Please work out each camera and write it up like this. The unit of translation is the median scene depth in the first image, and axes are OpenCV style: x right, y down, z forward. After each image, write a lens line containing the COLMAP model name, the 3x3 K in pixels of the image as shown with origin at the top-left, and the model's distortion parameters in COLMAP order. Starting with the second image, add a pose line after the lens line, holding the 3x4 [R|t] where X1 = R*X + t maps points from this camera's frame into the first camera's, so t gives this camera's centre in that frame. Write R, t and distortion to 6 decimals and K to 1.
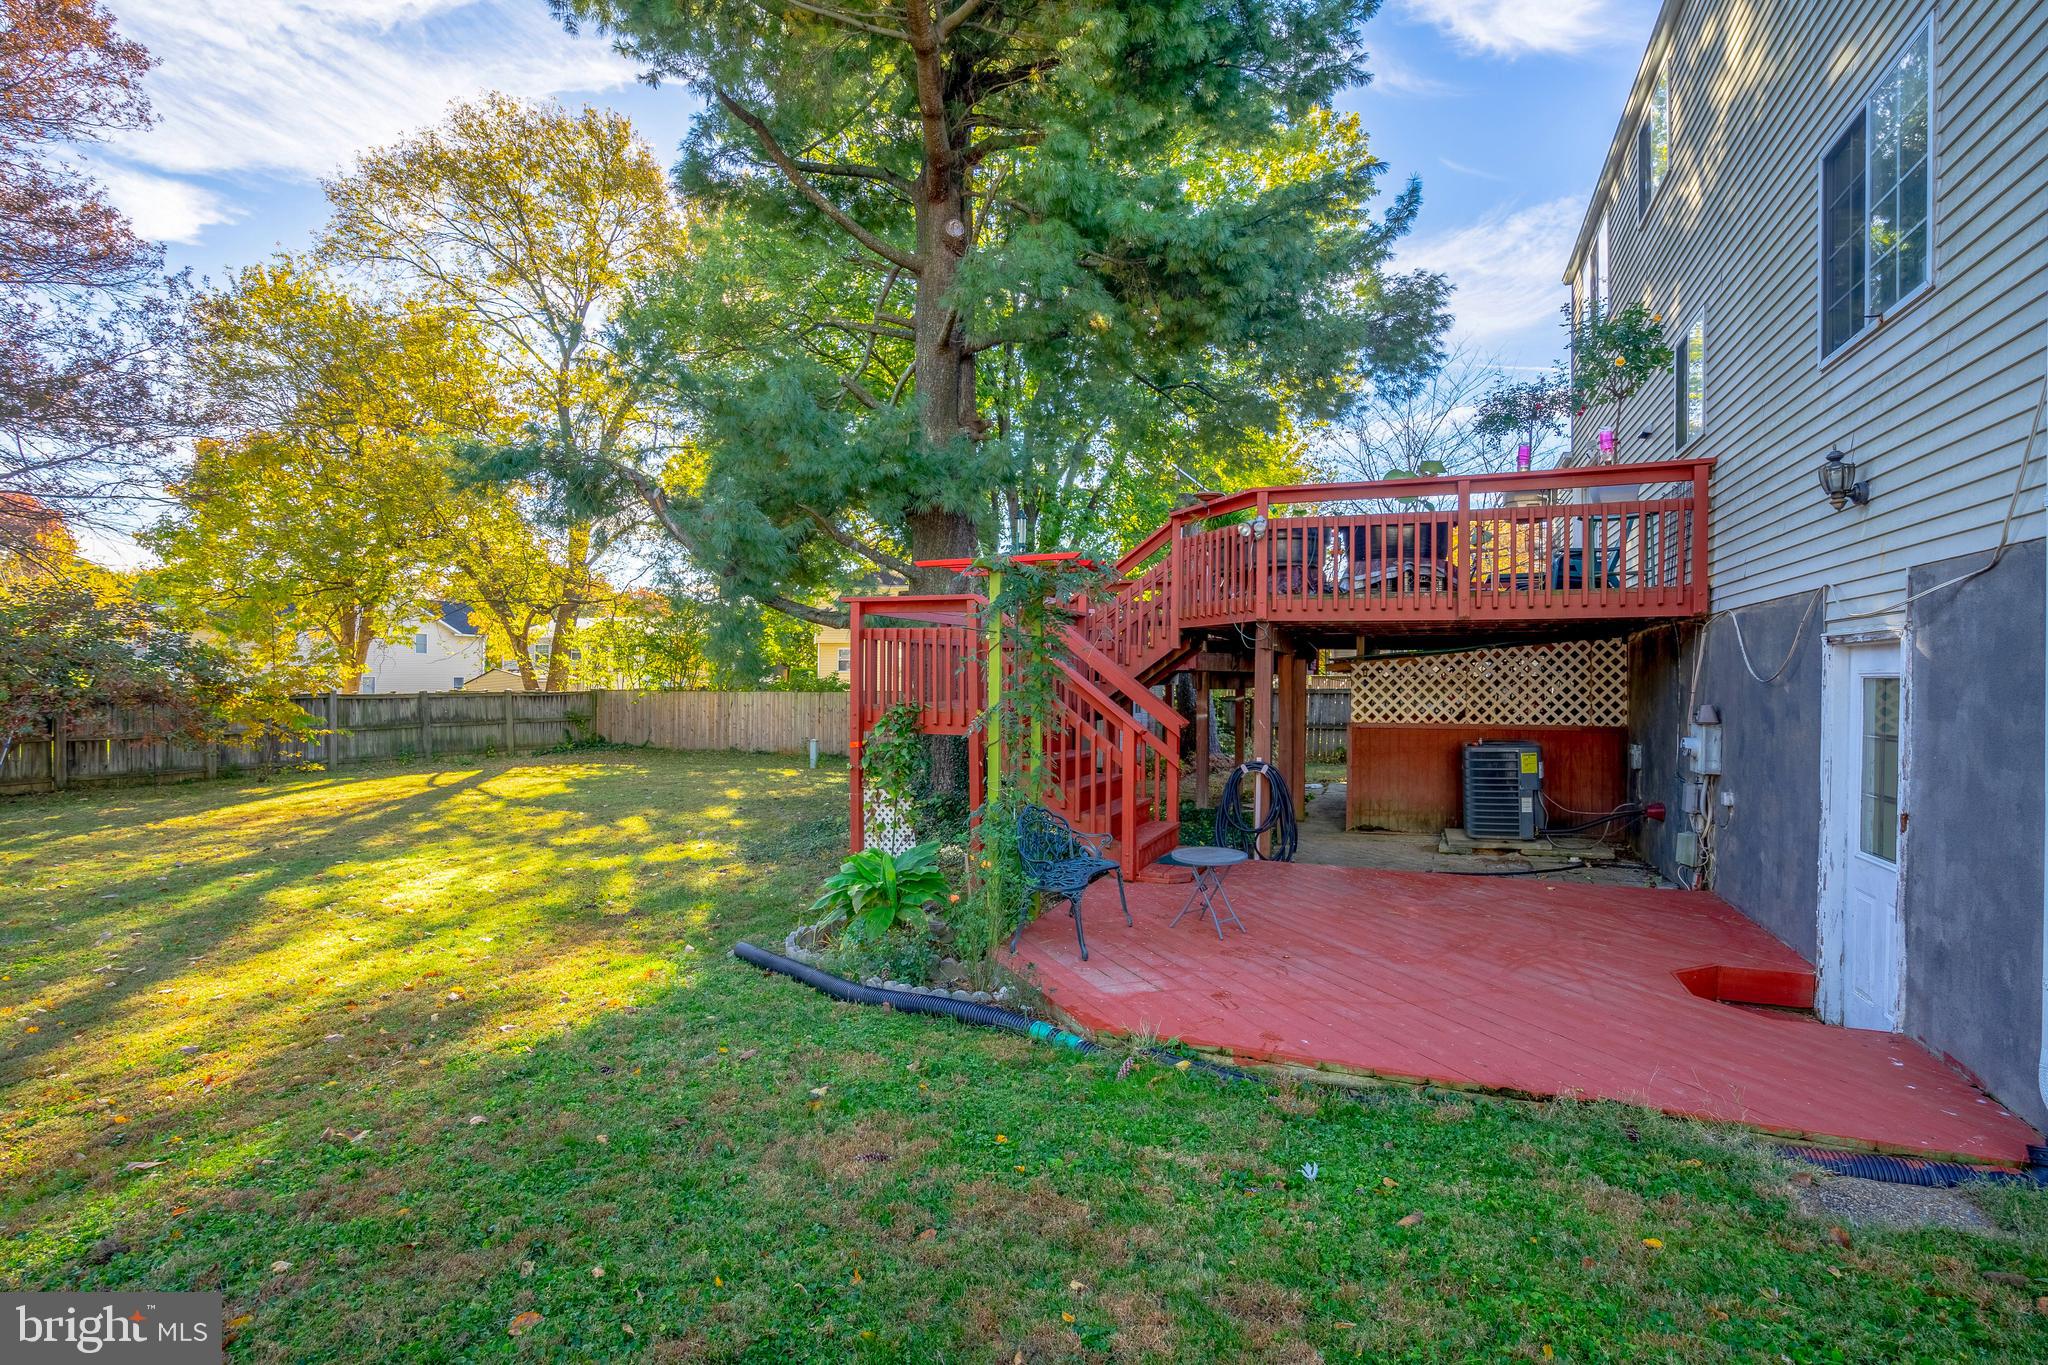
lens RADIAL K [[943.2, 0, 1024.0], [0, 943.2, 682.5], [0, 0, 1]] dist [-0.053634, 0.018916]
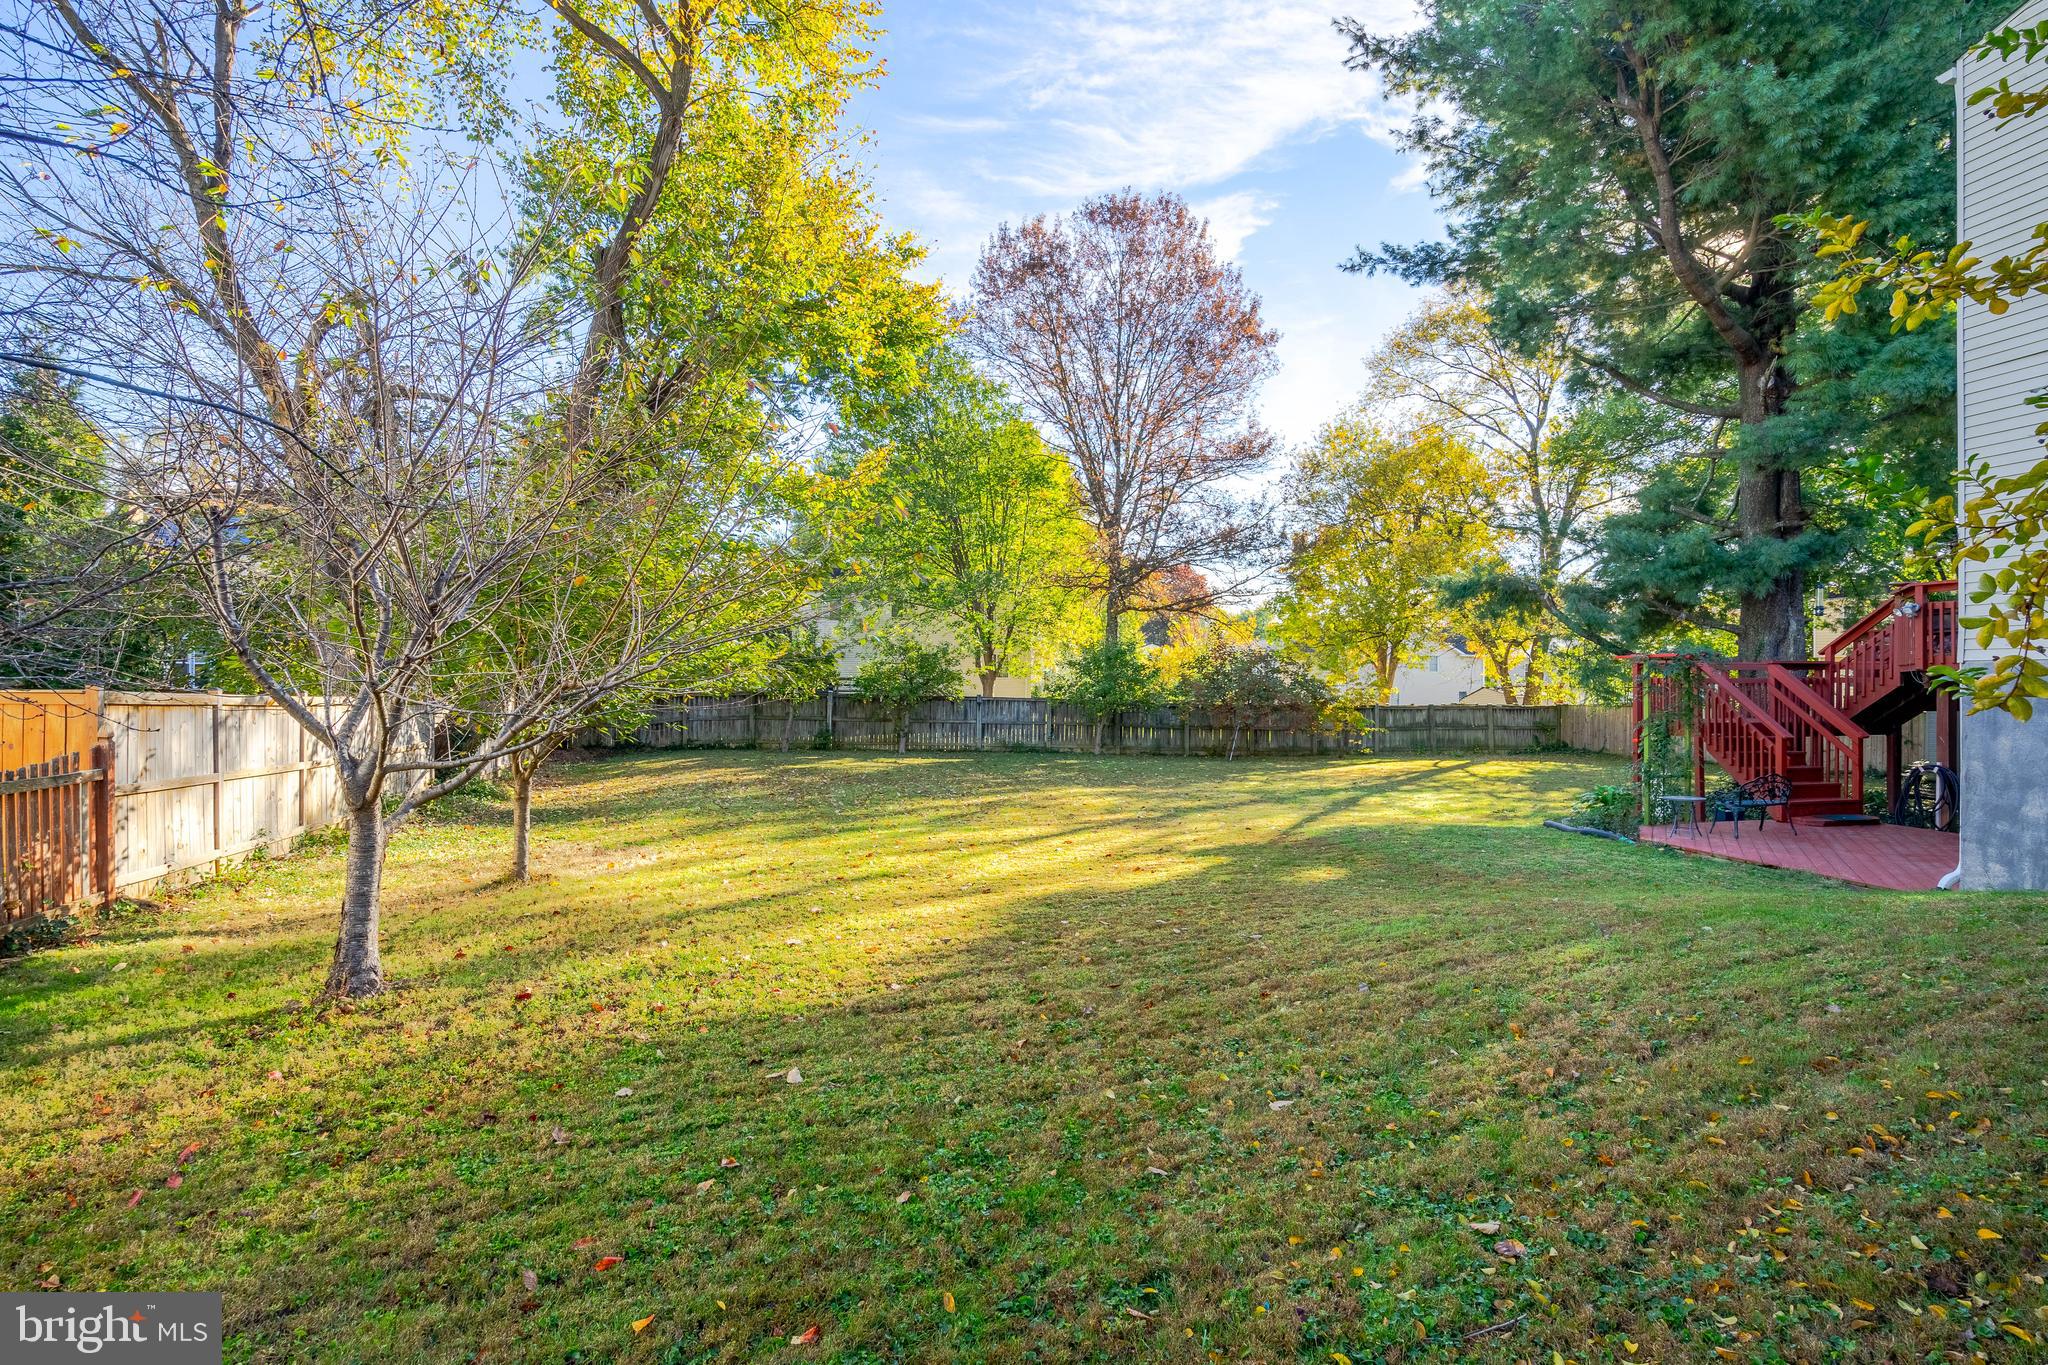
lens RADIAL K [[943.2, 0, 1024.0], [0, 943.2, 682.5], [0, 0, 1]] dist [-0.053634, 0.018916]
pose [[0.548448, -0.004400, -0.836173, 0.528912], [-0.005445, 0.999946, -0.008833, -0.020430], [0.836167, 0.009398, 0.548394, -0.791679]]
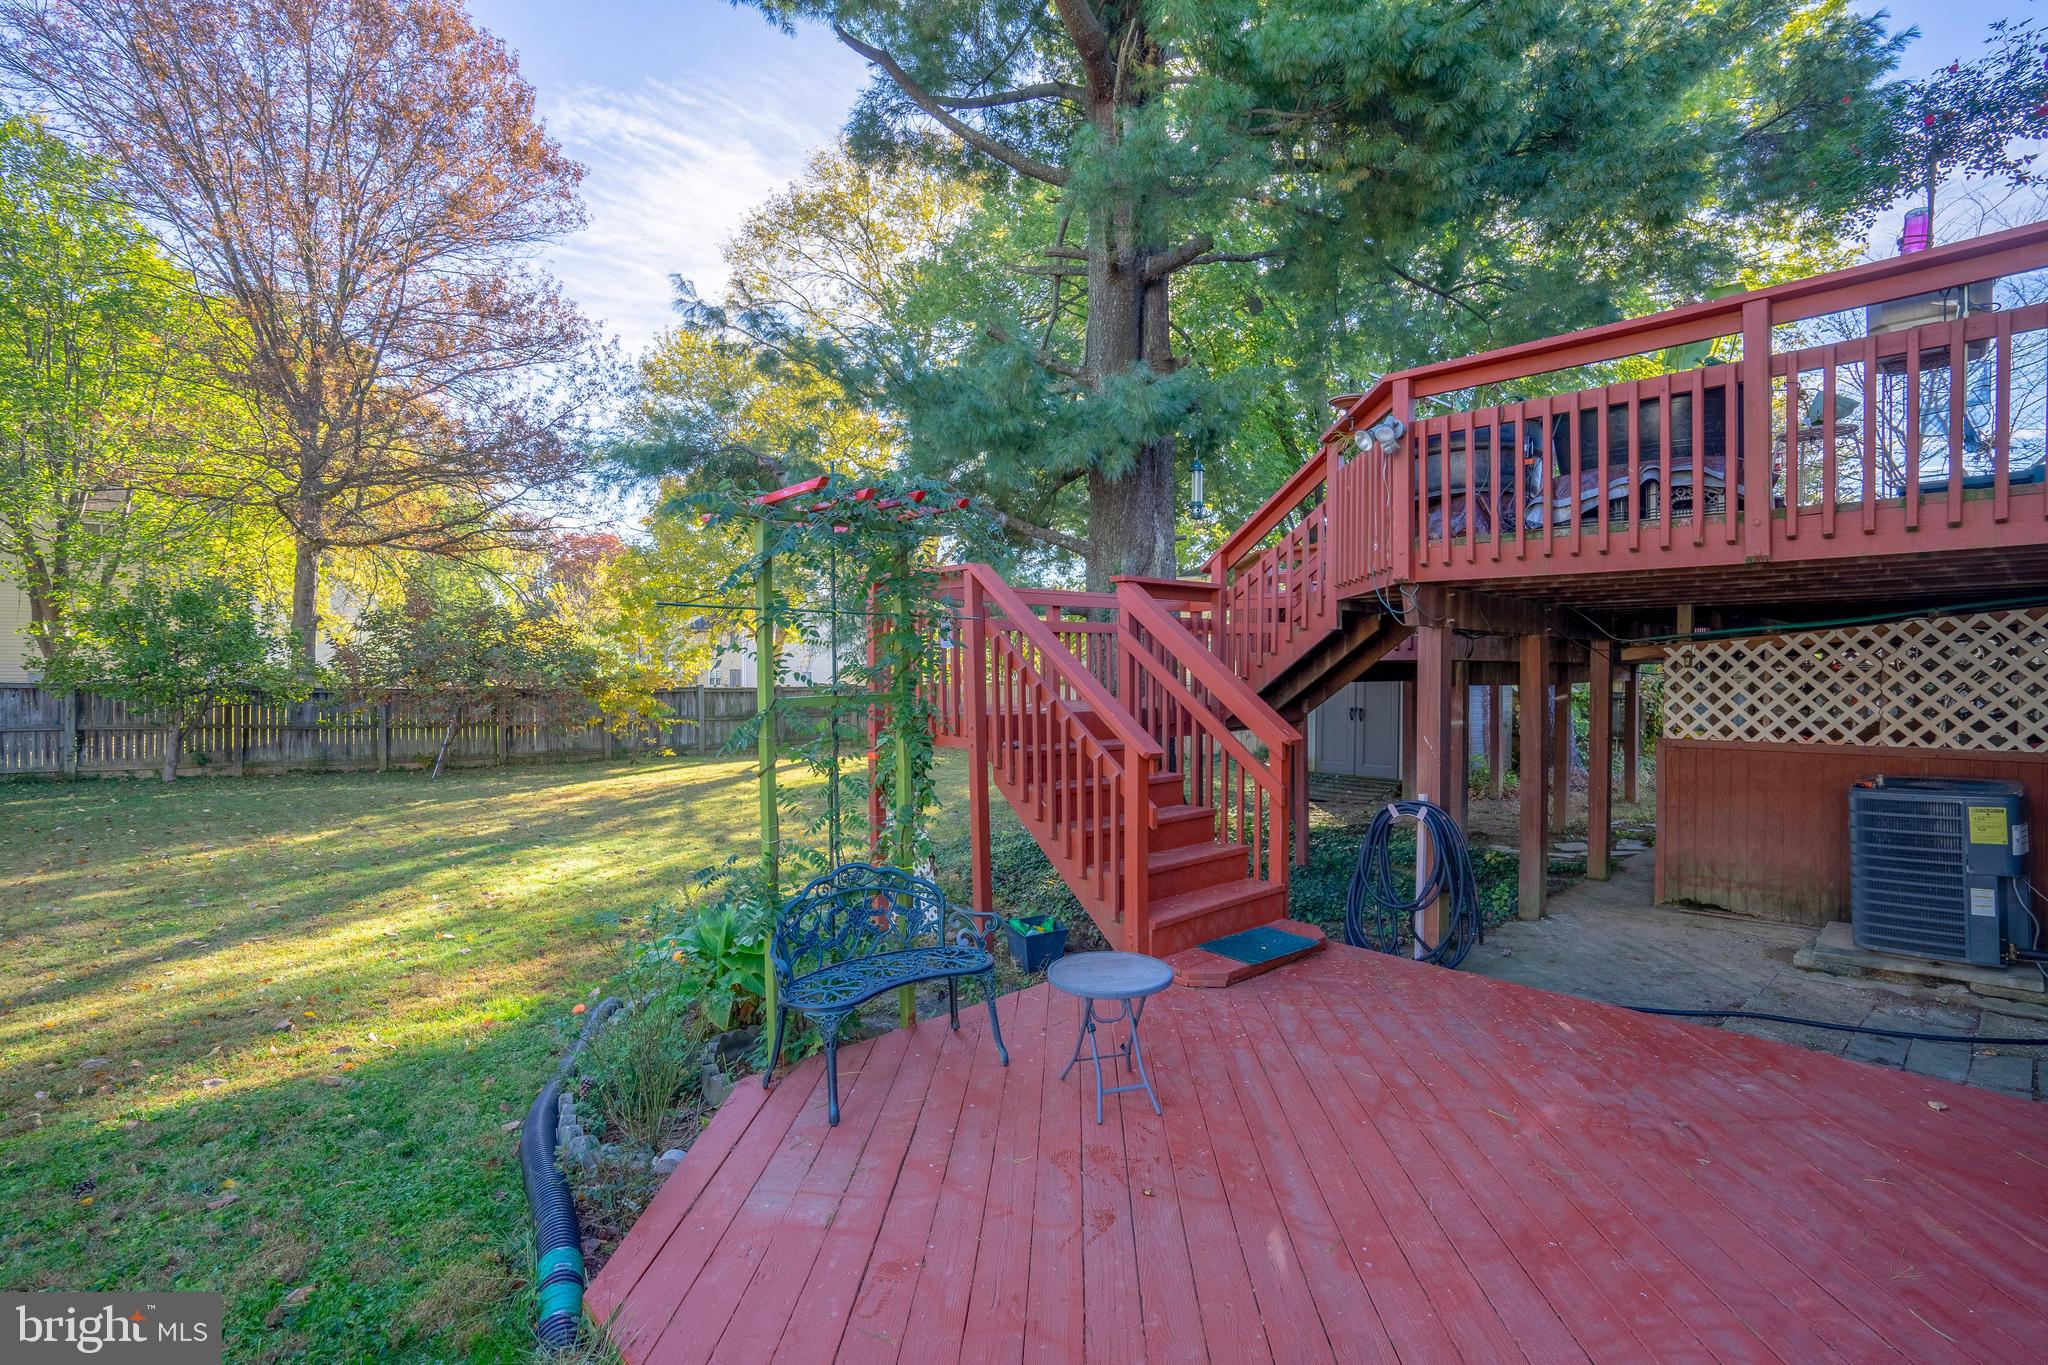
lens RADIAL K [[943.2, 0, 1024.0], [0, 943.2, 682.5], [0, 0, 1]] dist [-0.053634, 0.018916]
pose [[0.907167, -0.000524, -0.420771, 0.216892], [0.003863, 0.999967, 0.007083, -0.002079], [0.420754, -0.008051, 0.907139, 0.240430]]
